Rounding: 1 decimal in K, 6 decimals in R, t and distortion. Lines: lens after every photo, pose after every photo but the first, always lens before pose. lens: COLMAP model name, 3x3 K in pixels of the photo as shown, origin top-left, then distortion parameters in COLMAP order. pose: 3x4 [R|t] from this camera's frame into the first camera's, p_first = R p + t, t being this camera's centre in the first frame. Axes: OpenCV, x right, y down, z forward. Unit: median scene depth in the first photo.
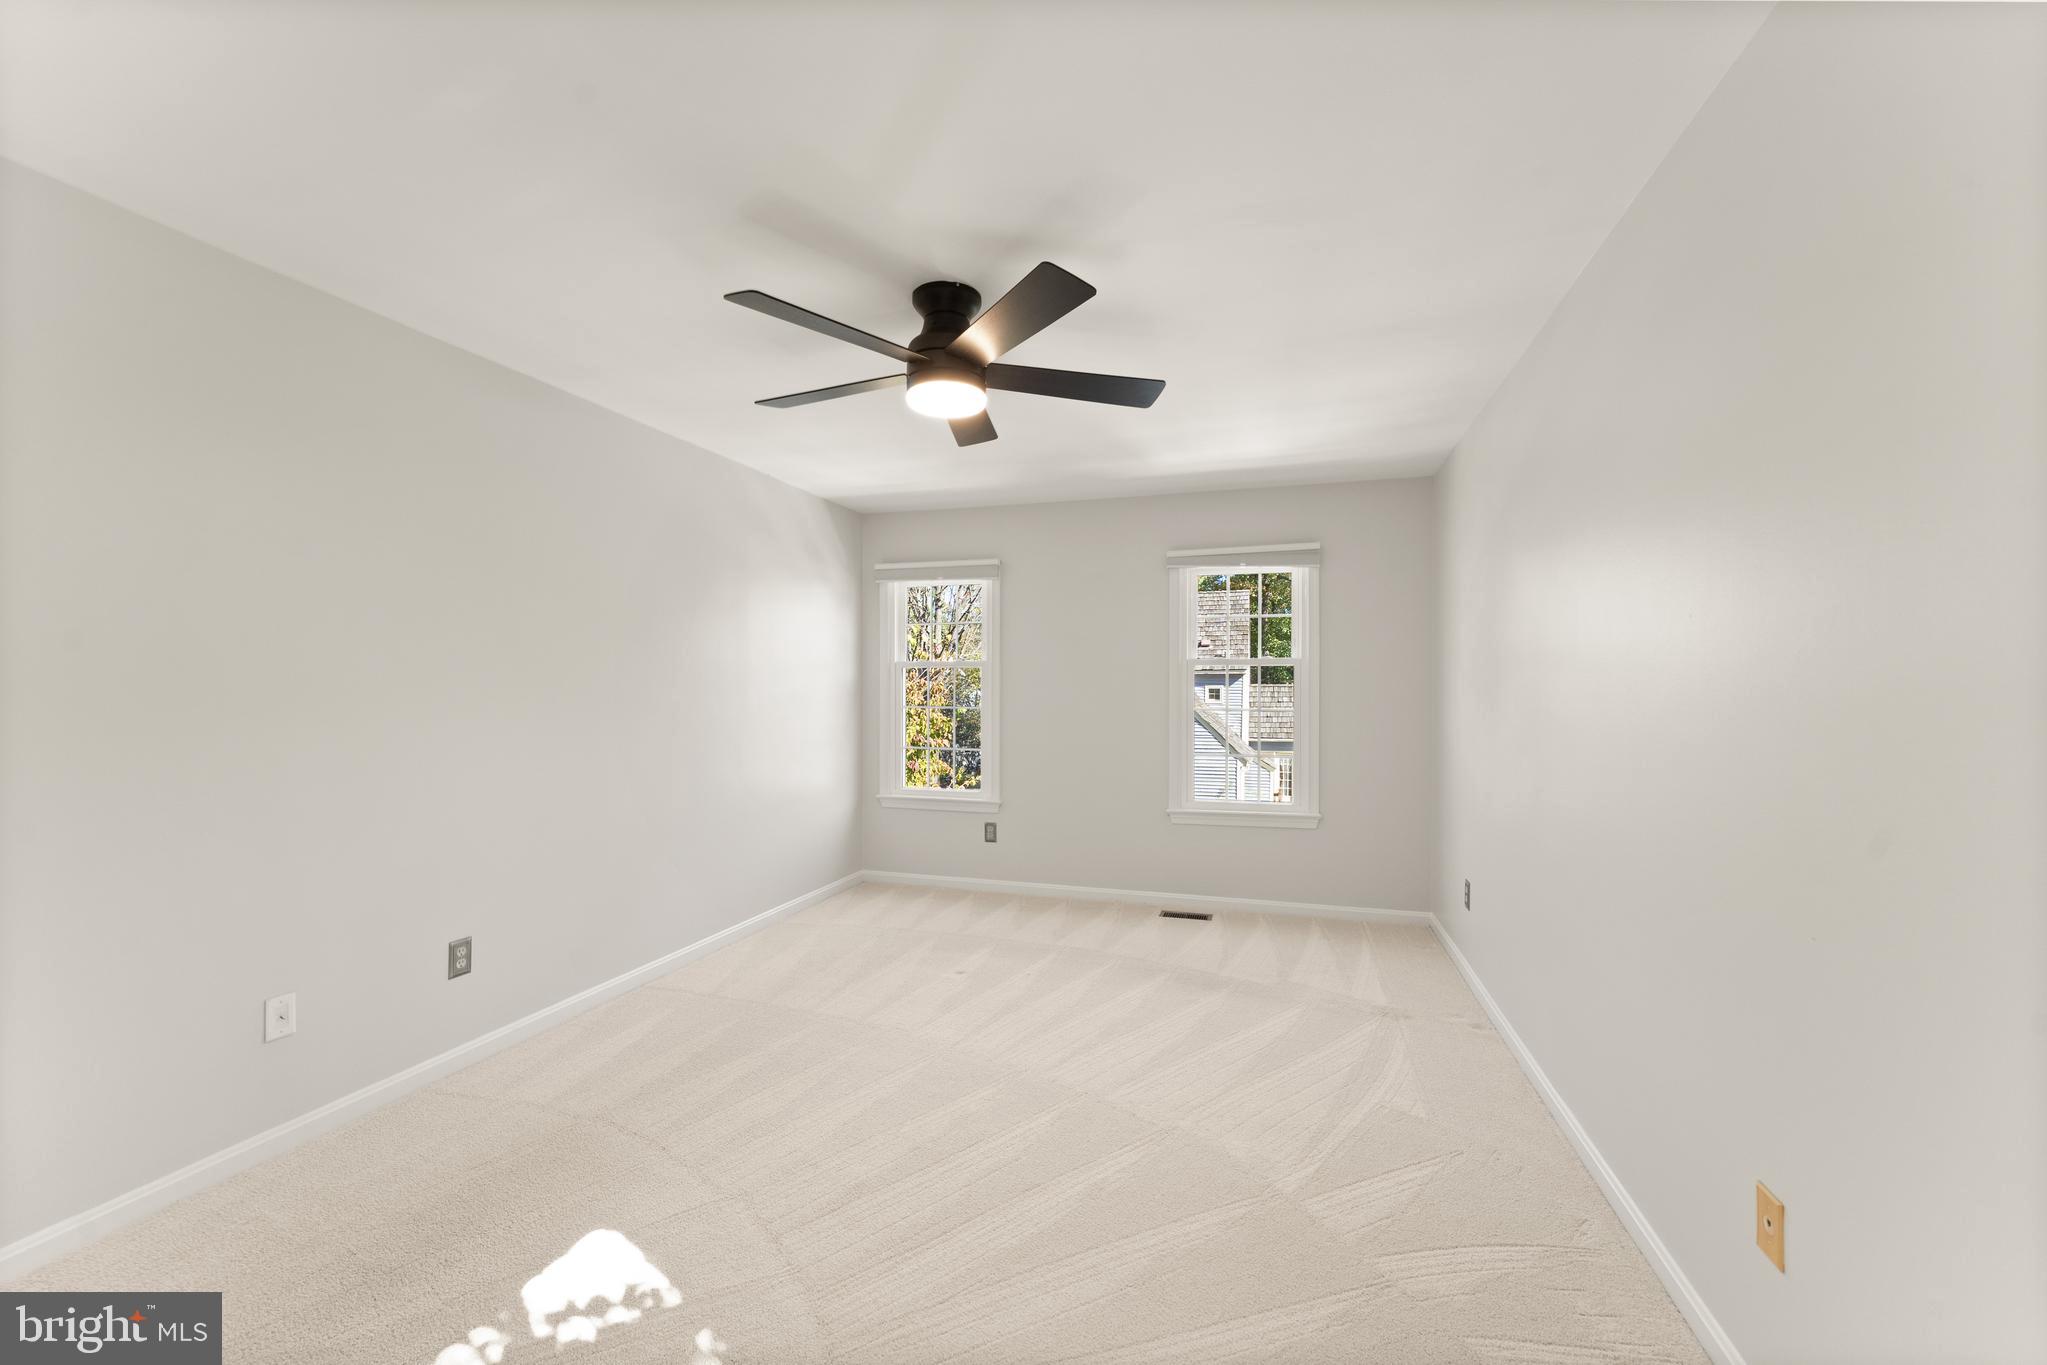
lens RADIAL K [[819.9, 0, 1016.9], [0, 819.9, 693.6], [0, 0, 1]] dist [-0.002133, 0.000423]
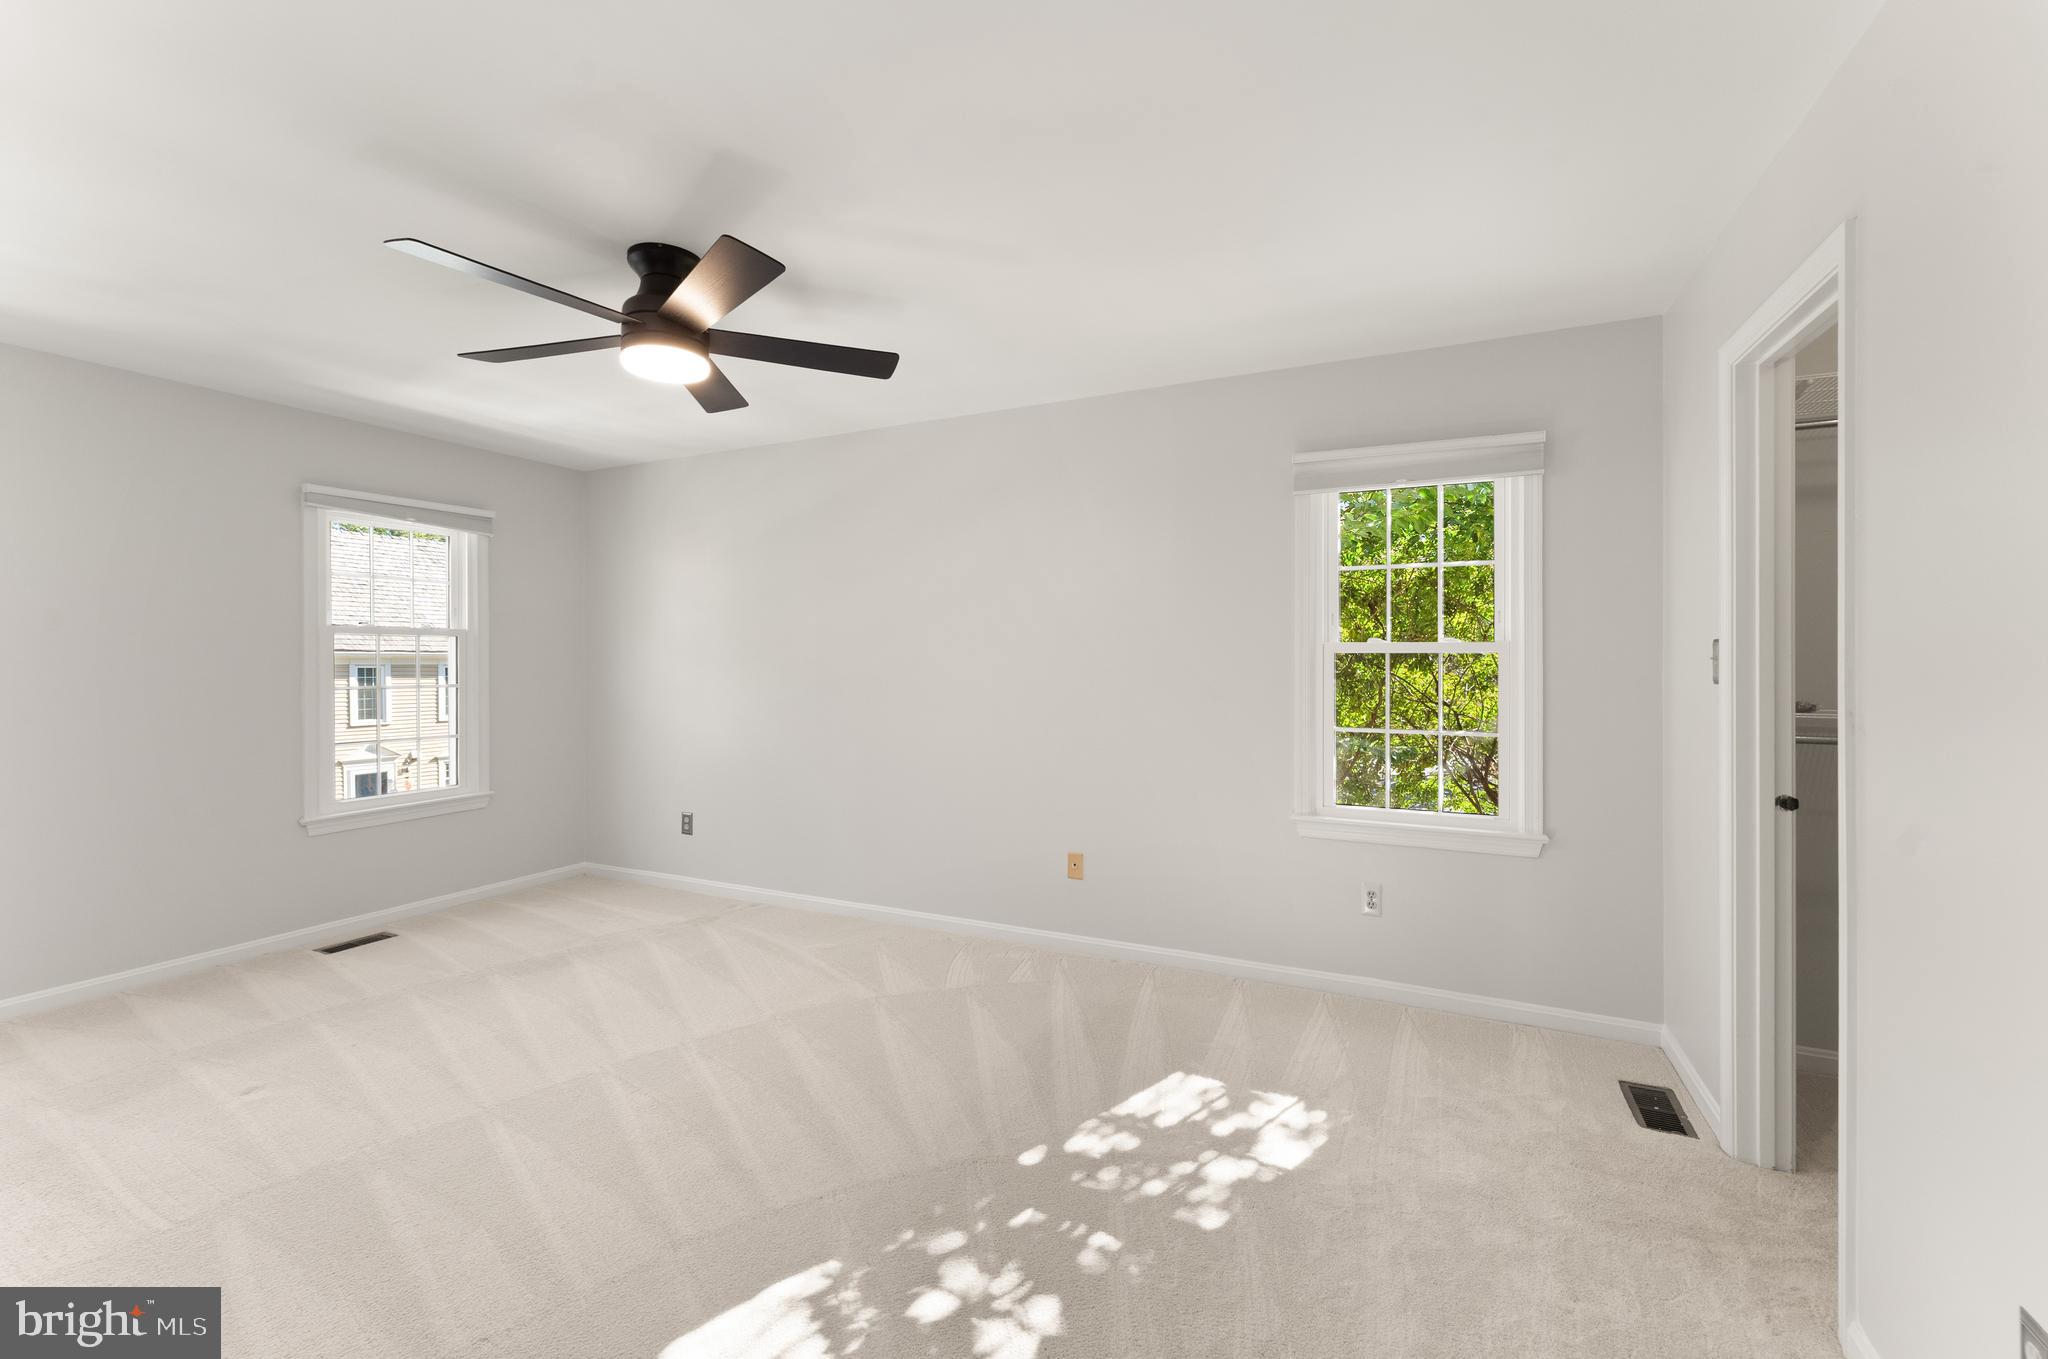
lens RADIAL K [[839.8, 0, 1018.9], [0, 839.8, 681.6], [0, 0, 1]] dist [-0.000947, -0.000064]
pose [[0.149758, -0.021947, 0.988479, -0.536985], [0.010918, 0.999729, 0.020543, 0.003397], [-0.988662, 0.007716, 0.149958, 0.240186]]
